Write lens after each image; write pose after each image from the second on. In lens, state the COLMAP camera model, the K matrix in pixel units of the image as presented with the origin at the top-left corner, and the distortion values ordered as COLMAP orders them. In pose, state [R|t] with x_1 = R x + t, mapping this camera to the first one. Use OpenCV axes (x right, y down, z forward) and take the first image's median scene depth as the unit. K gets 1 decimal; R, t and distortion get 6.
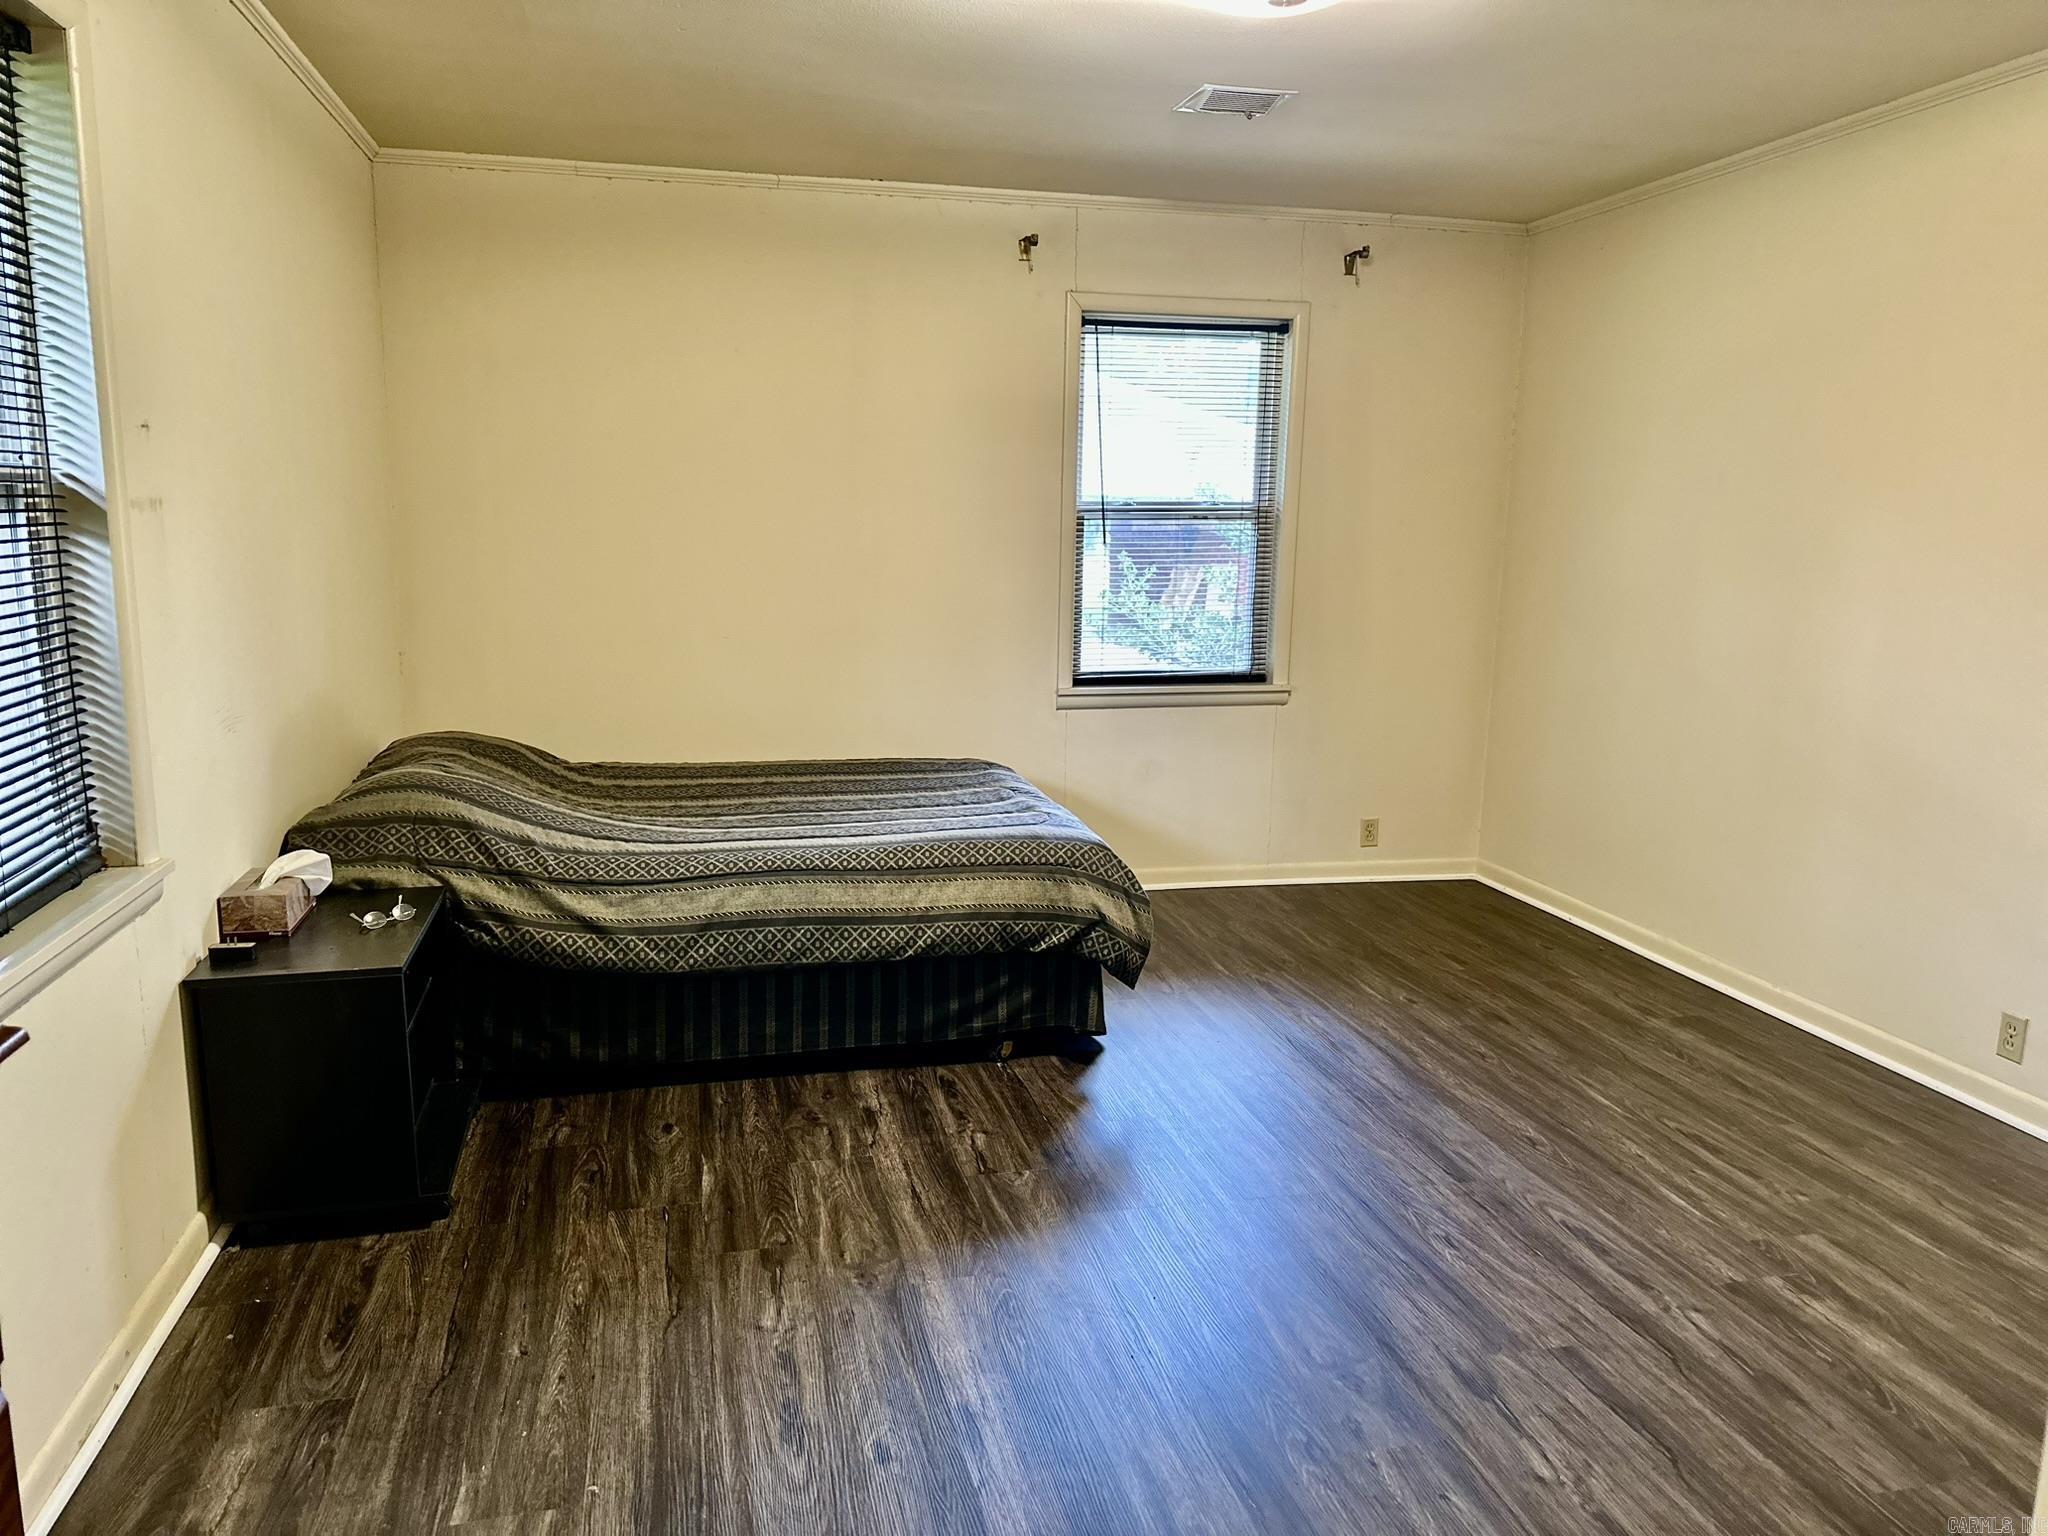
lens RADIAL K [[1435.4, 0, 1023.8], [0, 1435.4, 756.9], [0, 0, 1]] dist [0.071178, -0.087352]
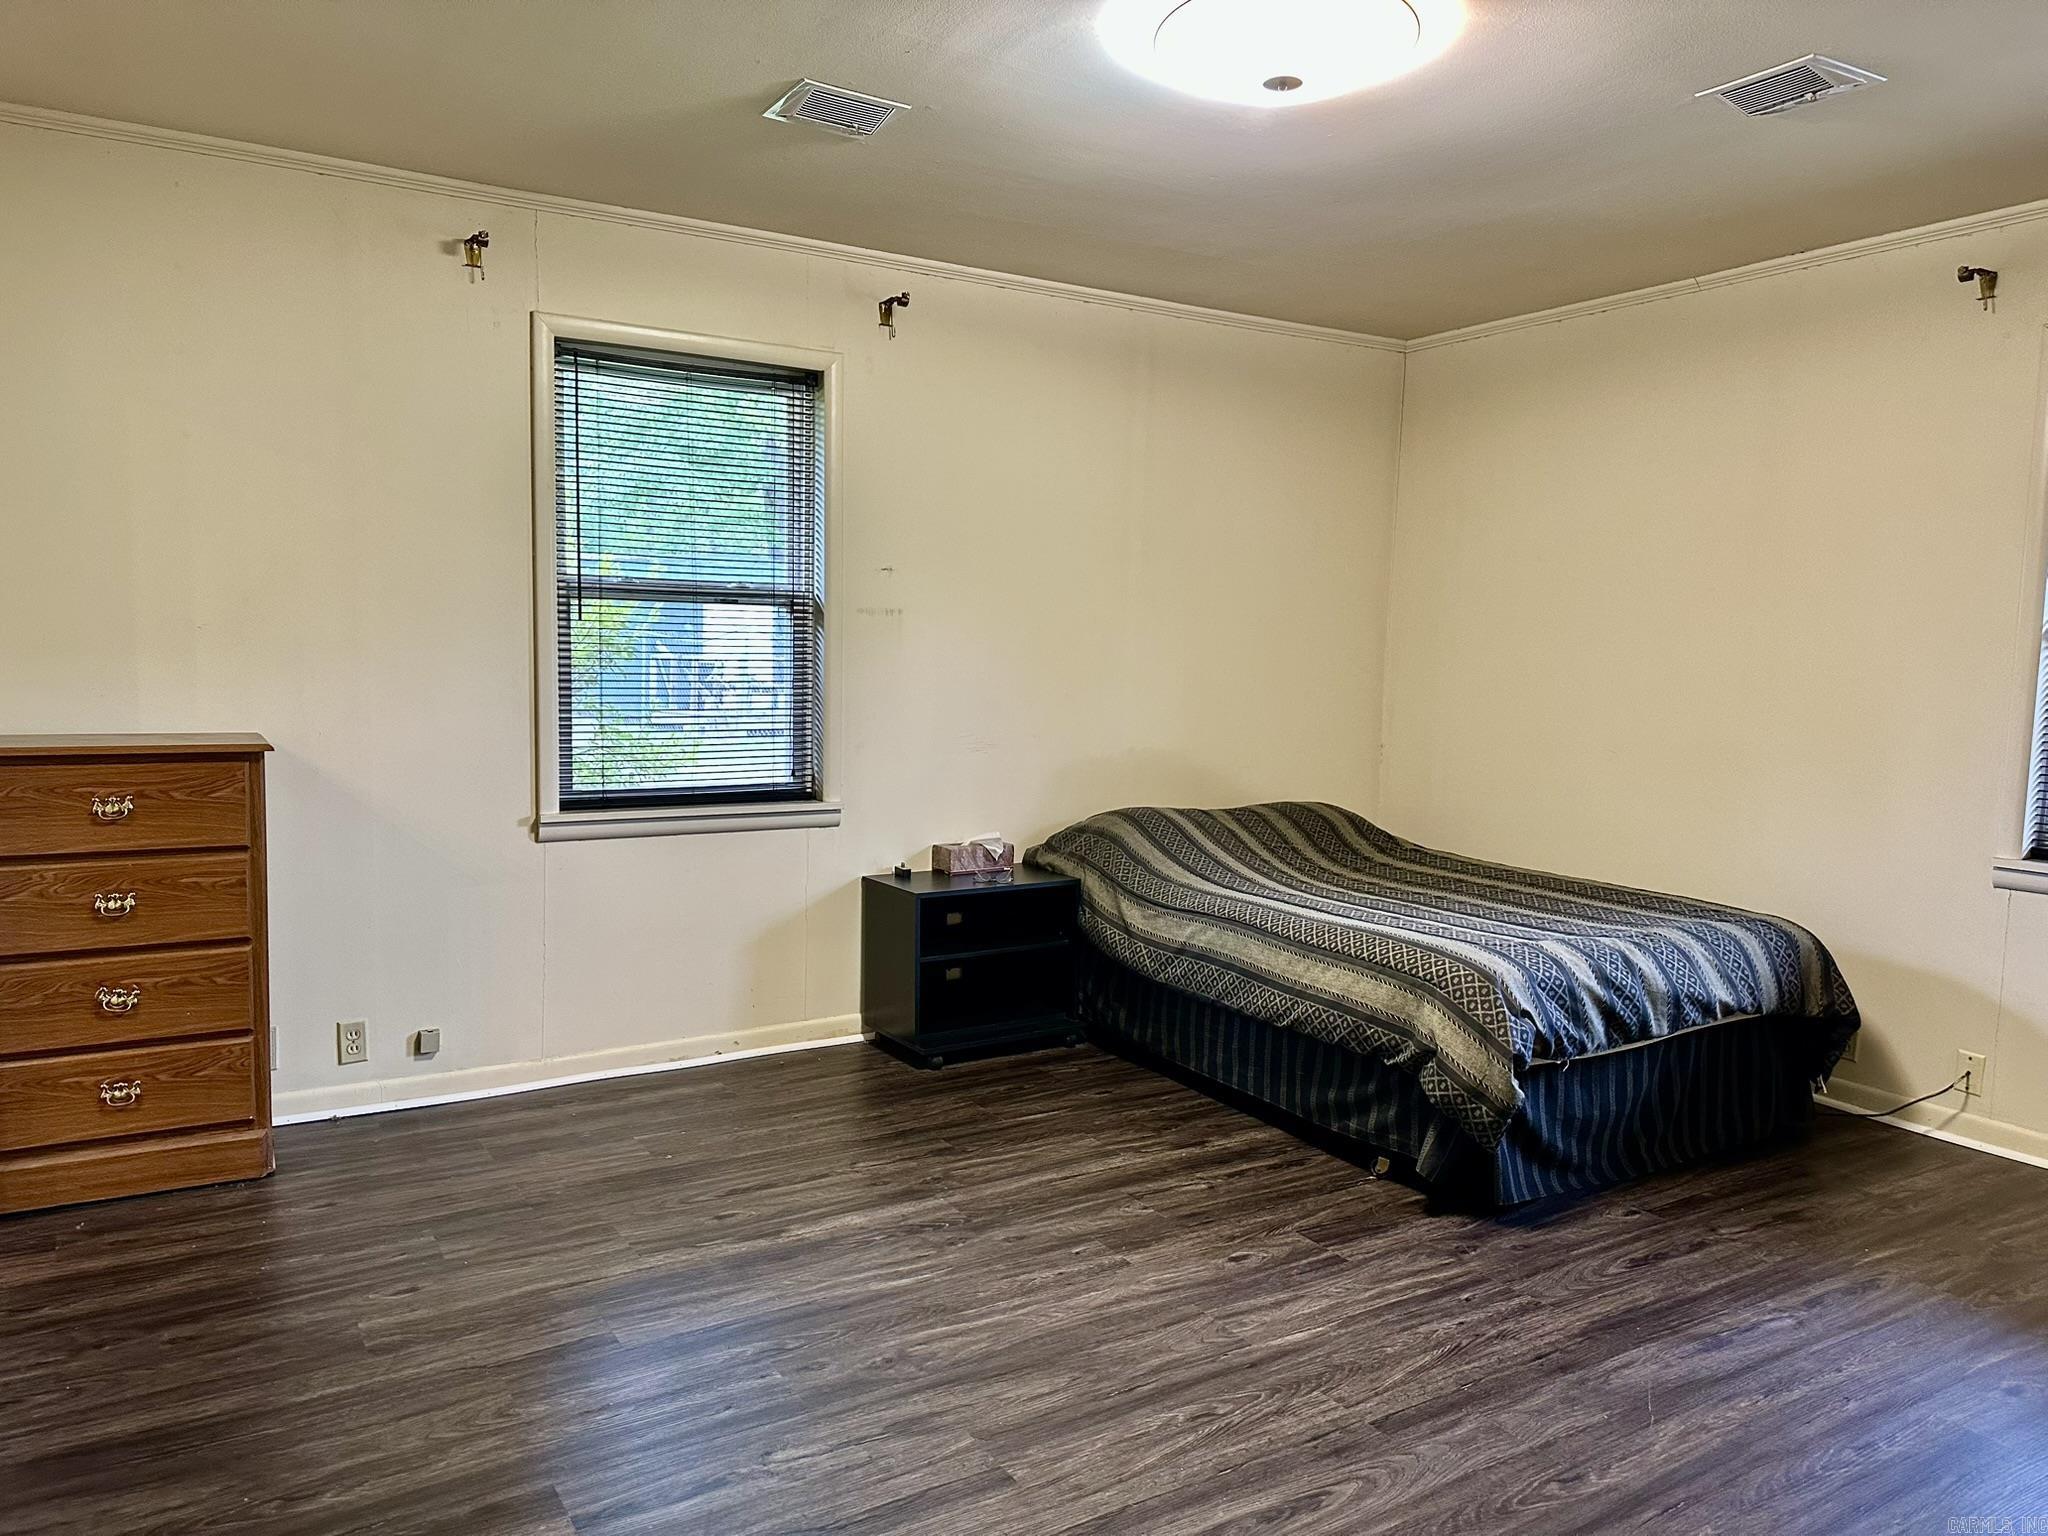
lens RADIAL K [[1435.4, 0, 1036.1], [0, 1435.4, 776.5], [0, 0, 1]] dist [0.071178, -0.087352]
pose [[0.323851, 0.084300, -0.942345, 0.855687], [-0.184336, 0.982557, 0.024548, -0.032554], [0.927977, 0.165758, 0.333741, 0.462819]]
